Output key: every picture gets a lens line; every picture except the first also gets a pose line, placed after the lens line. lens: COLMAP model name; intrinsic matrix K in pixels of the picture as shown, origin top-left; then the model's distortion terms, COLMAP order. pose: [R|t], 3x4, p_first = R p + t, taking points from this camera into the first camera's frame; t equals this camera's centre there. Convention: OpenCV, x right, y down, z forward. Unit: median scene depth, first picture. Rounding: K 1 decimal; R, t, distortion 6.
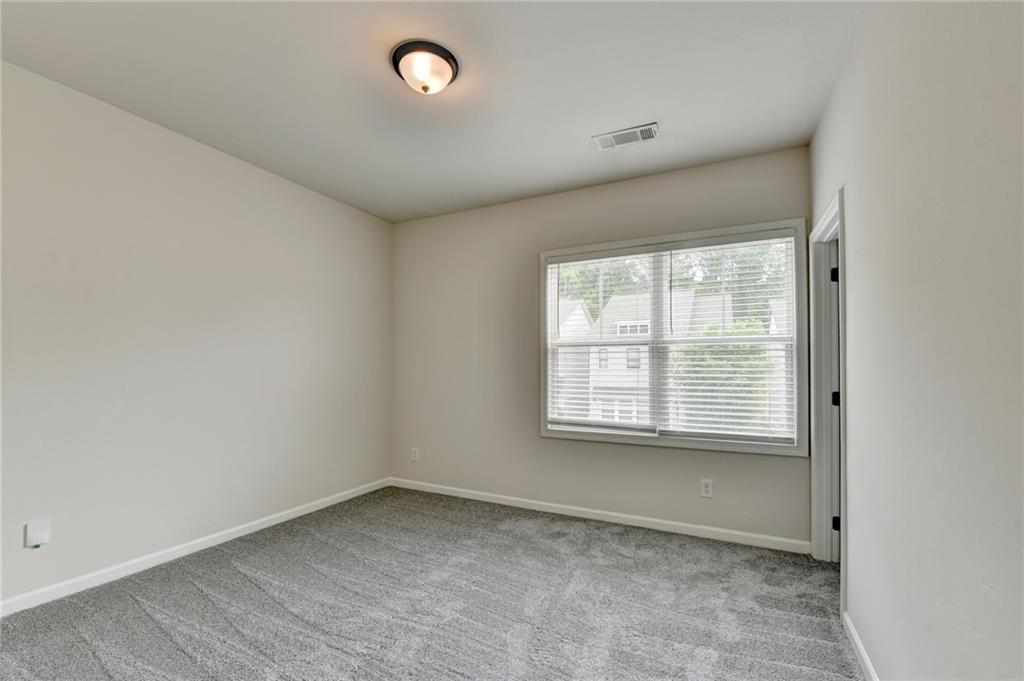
lens RADIAL K [[423.7, 0, 530.5], [0, 423.7, 369.3], [0, 0, 1]] dist [0.000649, -0.000007]
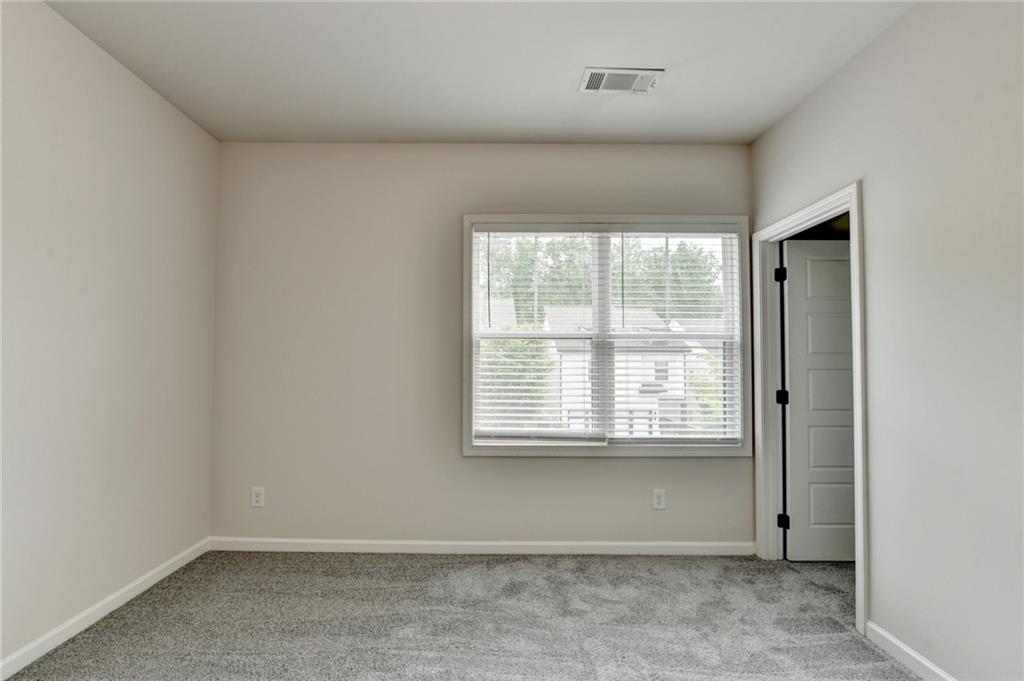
lens RADIAL K [[420.1, 0, 492.8], [0, 420.1, 364.9], [0, 0, 1]] dist [-0.001187, -0.006577]
pose [[0.906325, 0.004938, 0.422552, -0.276920], [-0.001917, 0.999969, -0.007574, 0.001057], [-0.422576, 0.006055, 0.906307, 0.326576]]
